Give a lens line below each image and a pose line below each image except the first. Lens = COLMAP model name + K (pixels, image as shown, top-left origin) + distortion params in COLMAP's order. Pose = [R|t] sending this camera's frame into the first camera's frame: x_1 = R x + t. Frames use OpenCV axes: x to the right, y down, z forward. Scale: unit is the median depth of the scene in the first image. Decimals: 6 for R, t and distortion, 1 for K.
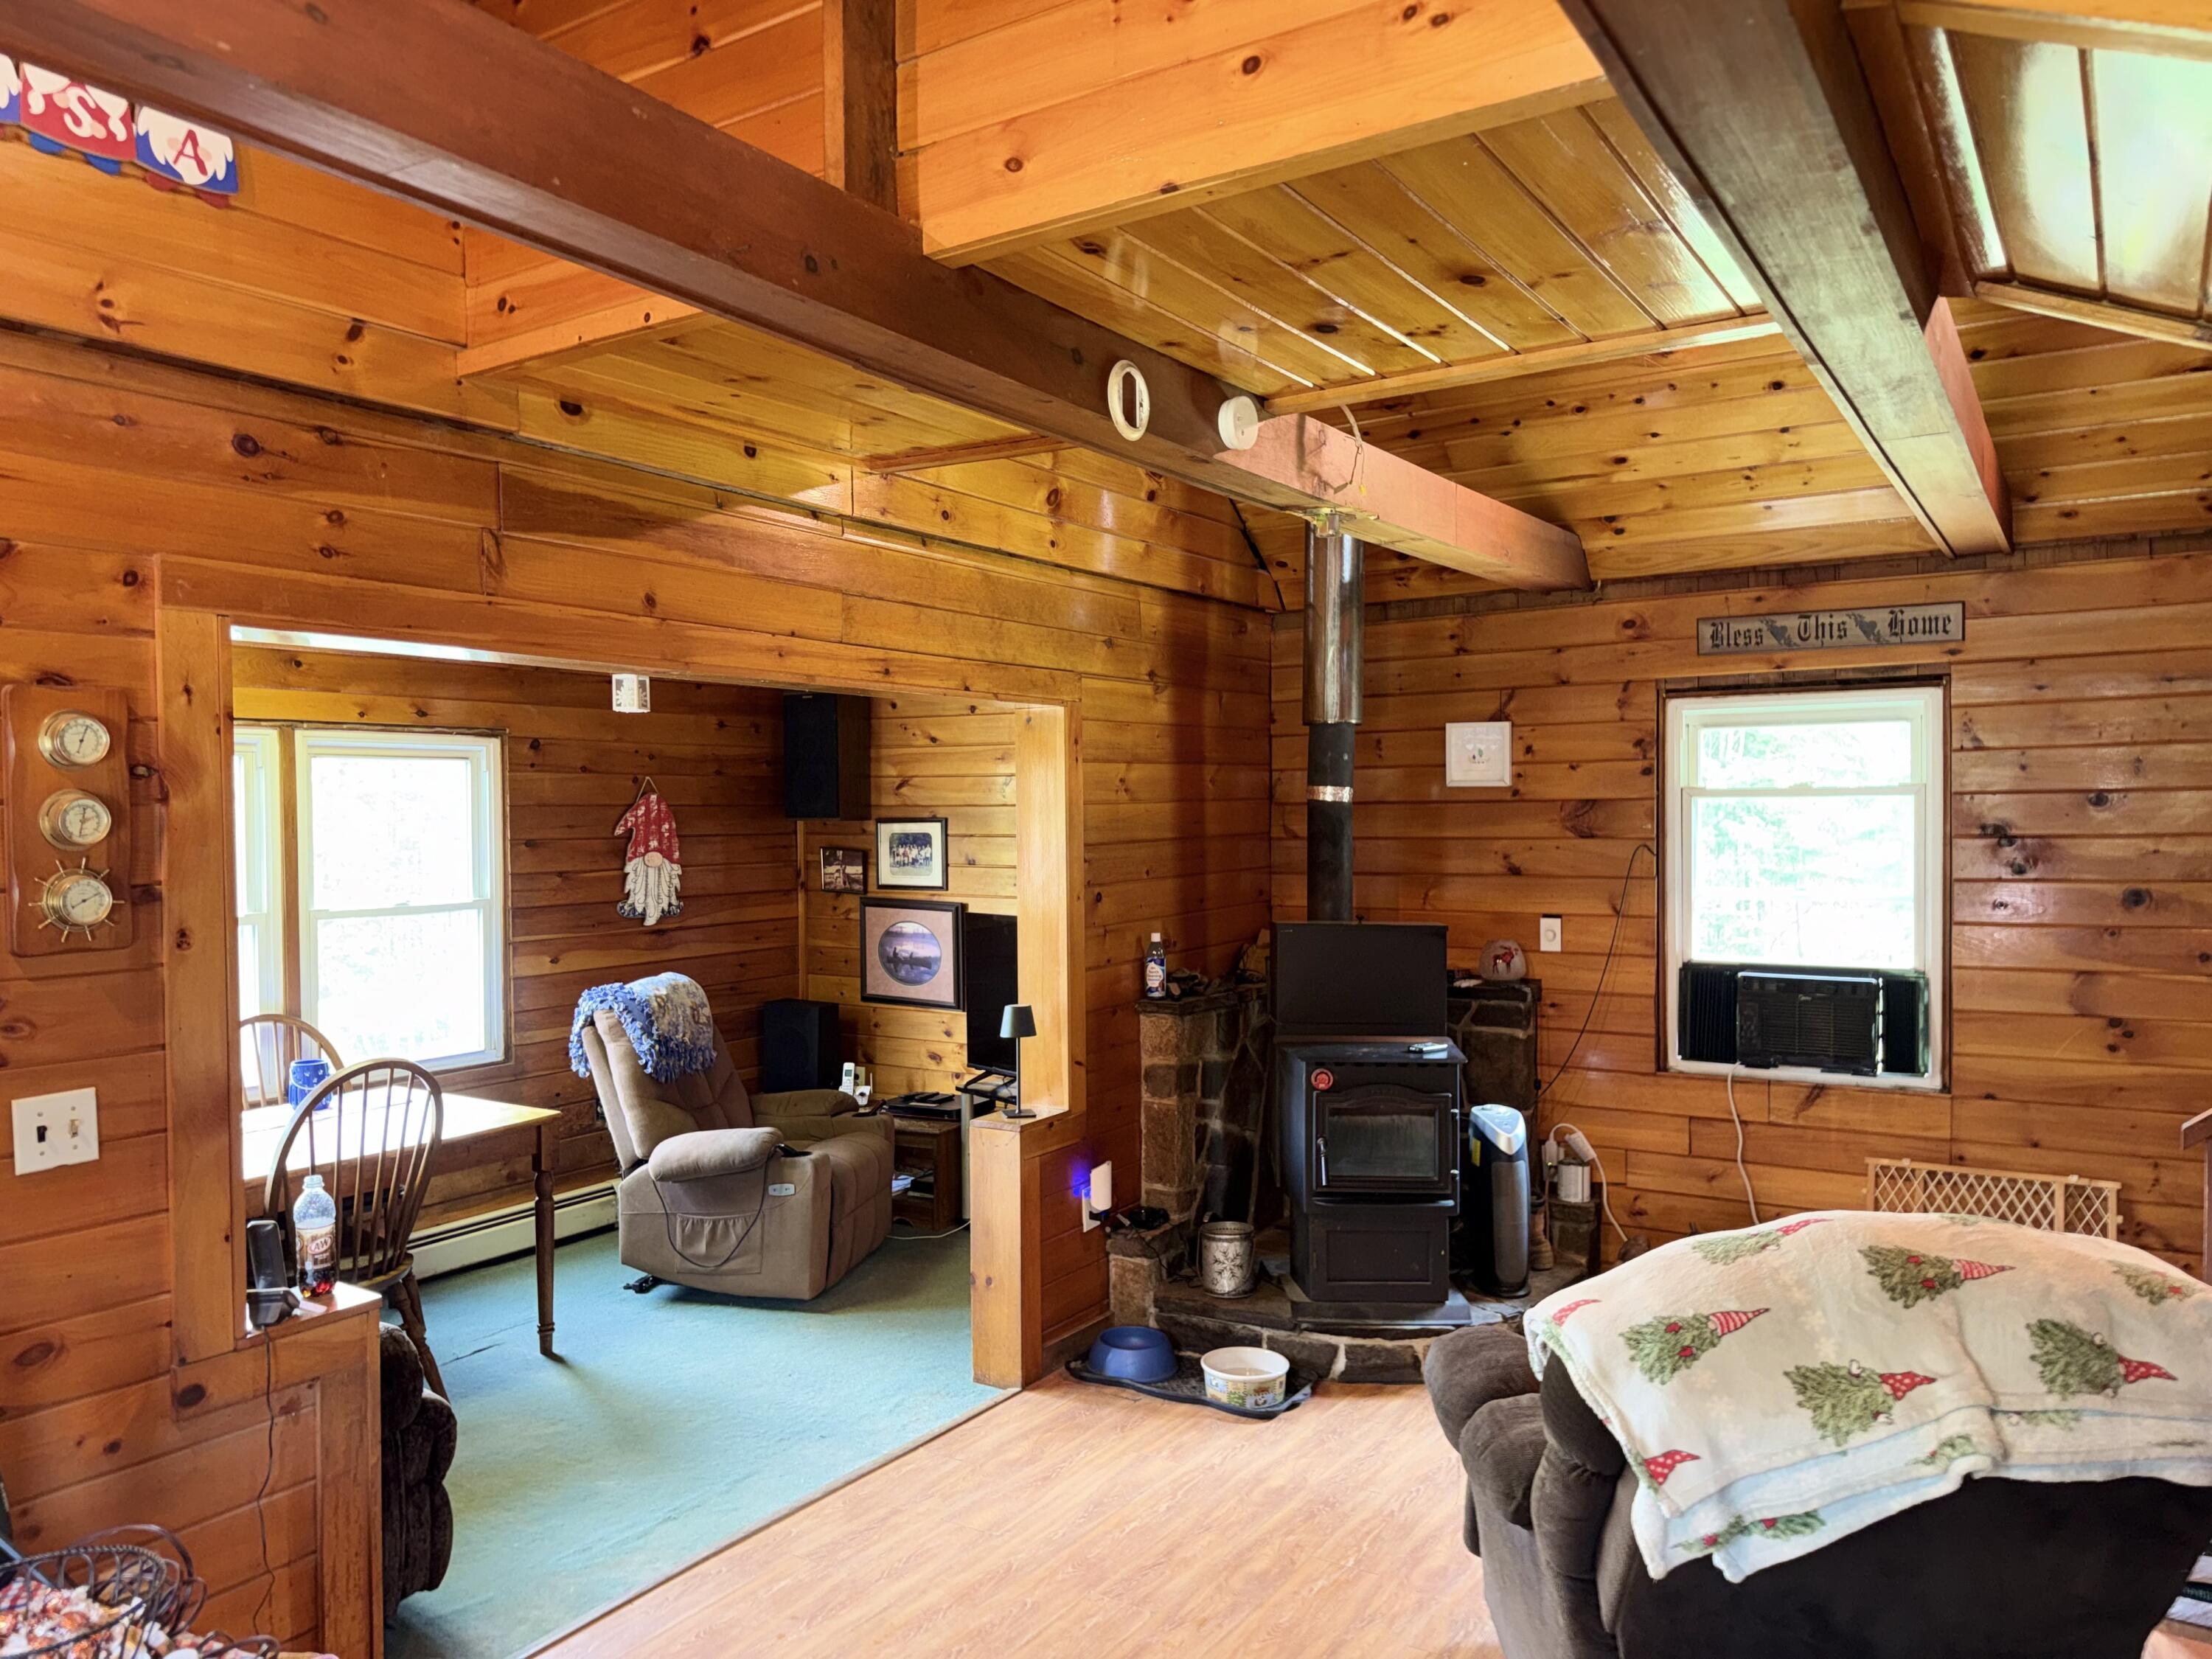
lens RADIAL K [[1536.0, 0, 1118.6], [0, 1536.0, 831.2], [0, 0, 1]] dist [0.070508, -0.095809]
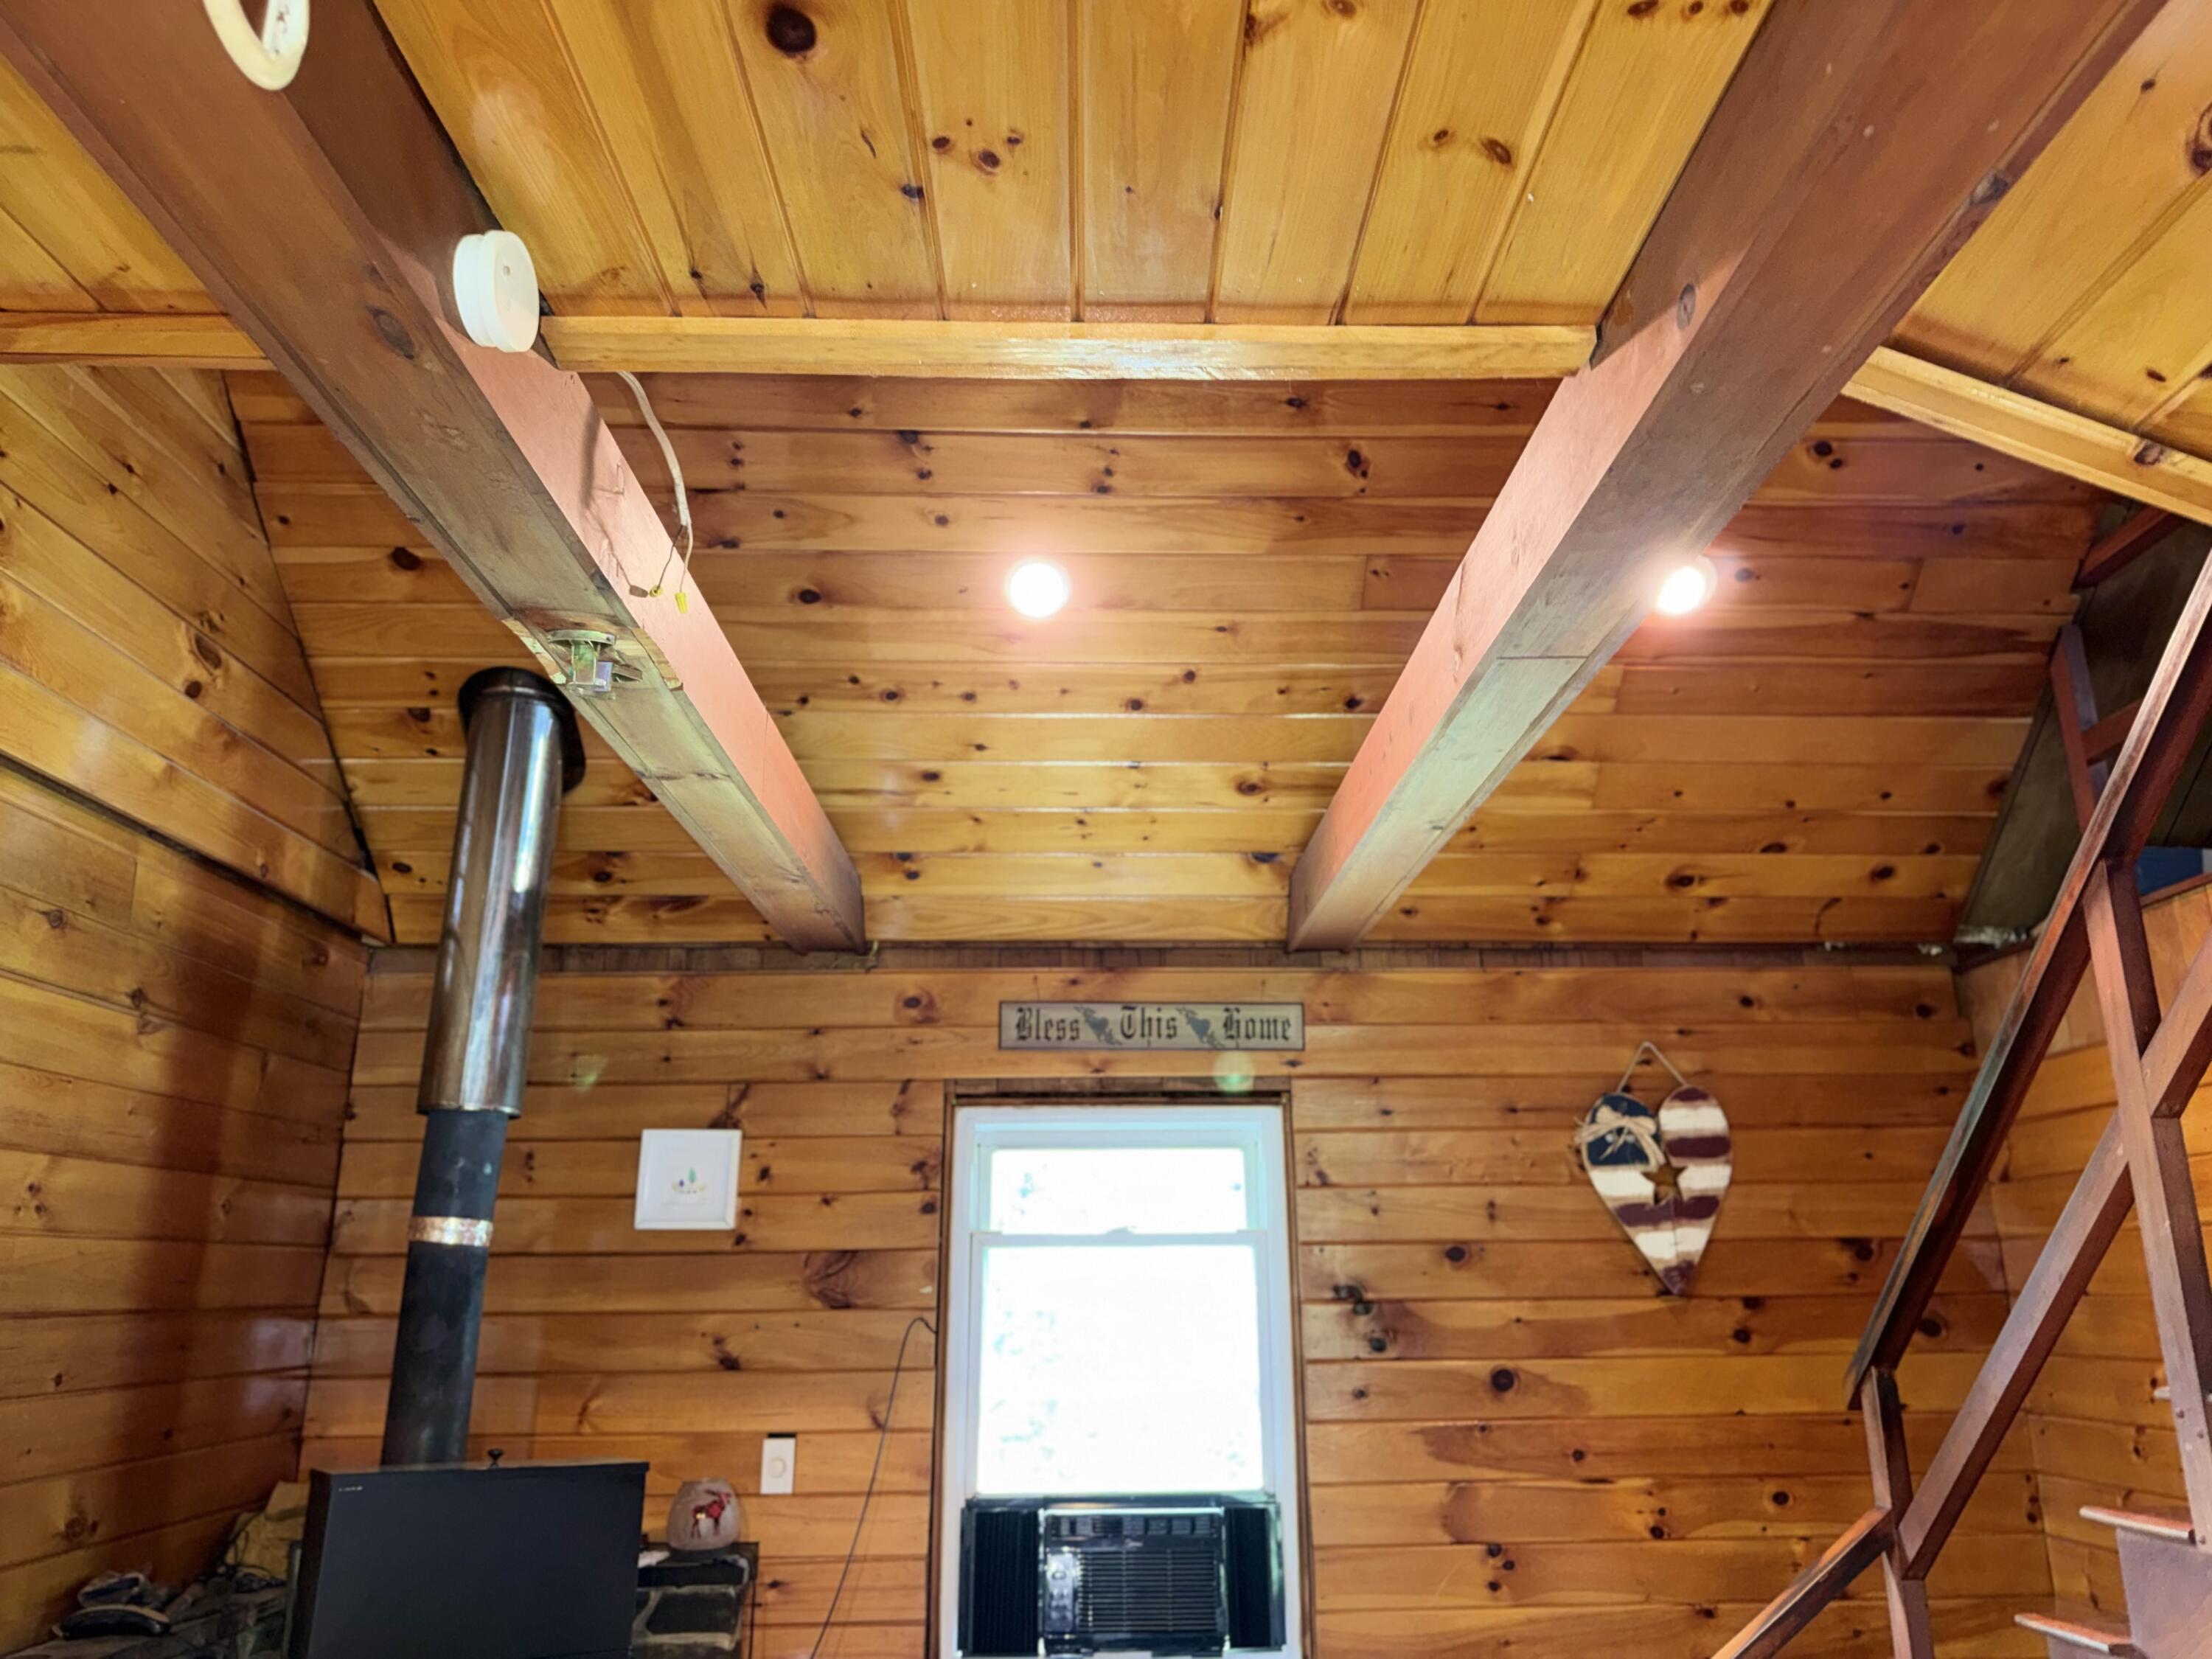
lens RADIAL K [[1536.0, 0, 1118.6], [0, 1536.0, 831.2], [0, 0, 1]] dist [0.070508, -0.095809]
pose [[0.830300, 0.161849, 0.533299, 0.006530], [0.008823, 0.952966, -0.302948, 0.012233], [-0.557247, 0.256243, 0.789820, 0.351171]]
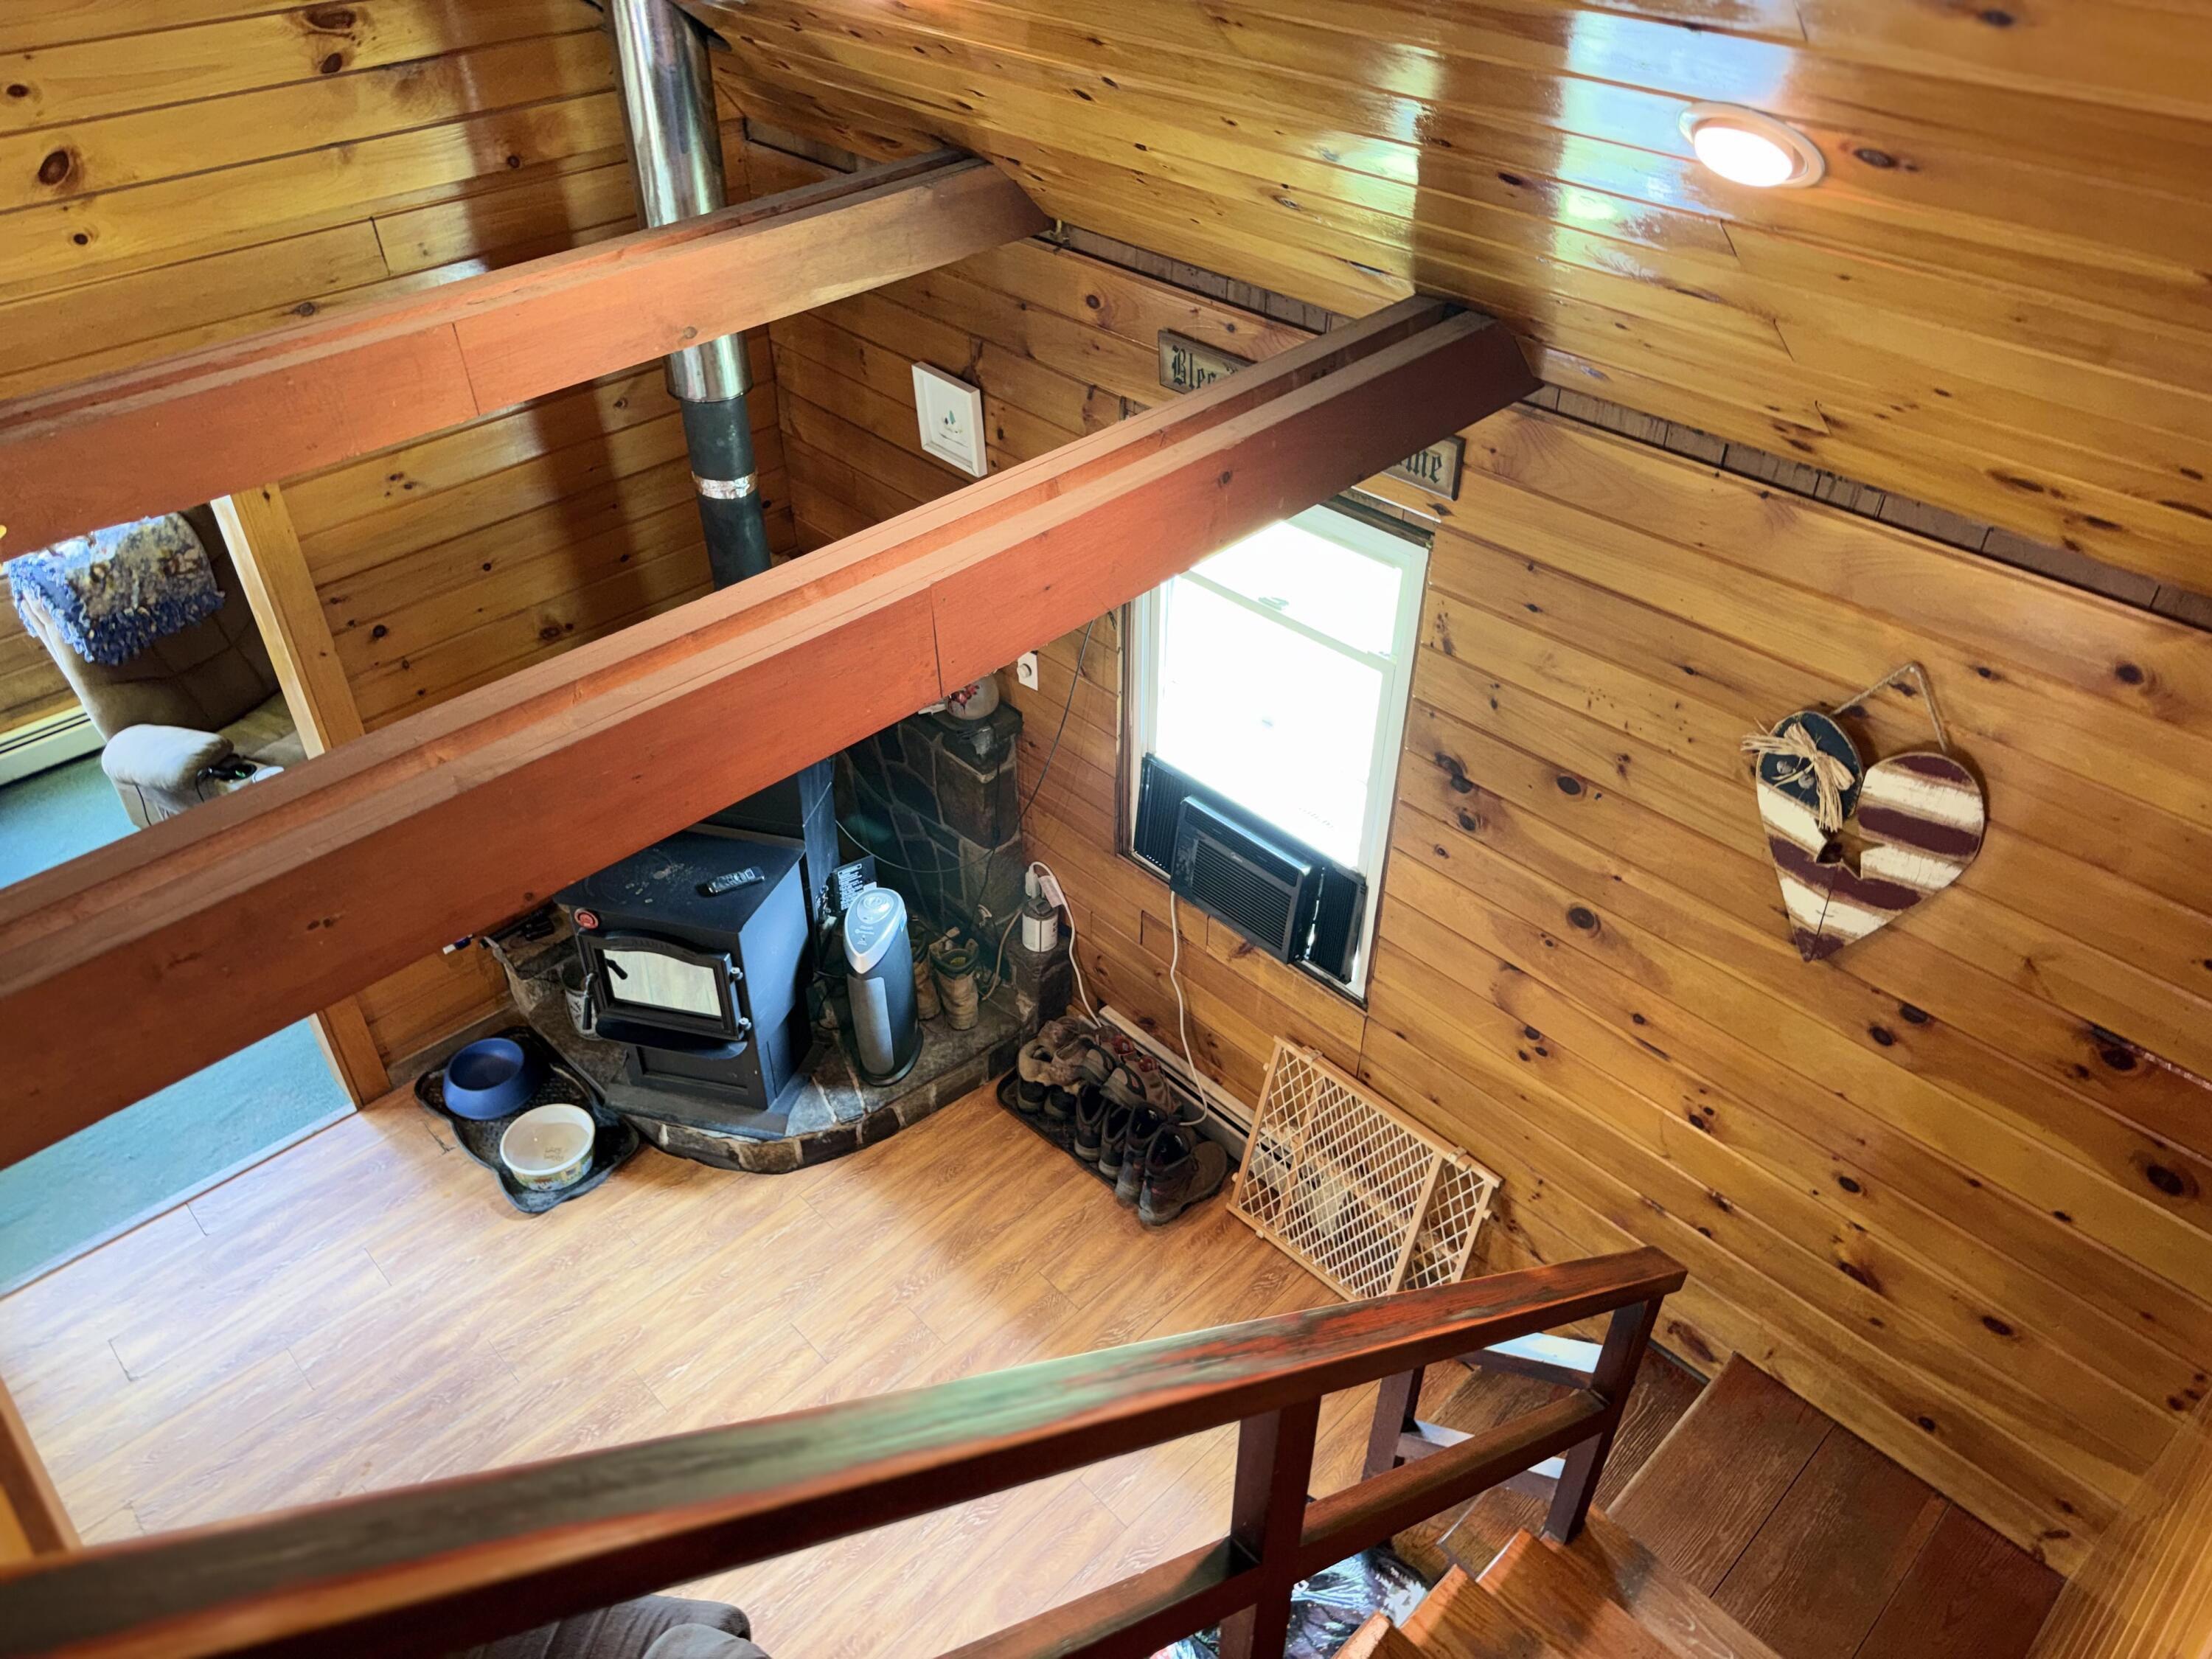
lens RADIAL K [[1566.7, 0, 1101.9], [0, 1566.7, 821.6], [0, 0, 1]] dist [0.093107, -0.100317]
pose [[0.968394, 0.156998, -0.193818, 0.507379], [-0.008181, 0.796629, 0.604414, -0.367794], [0.249292, -0.583725, 0.772735, 0.374780]]
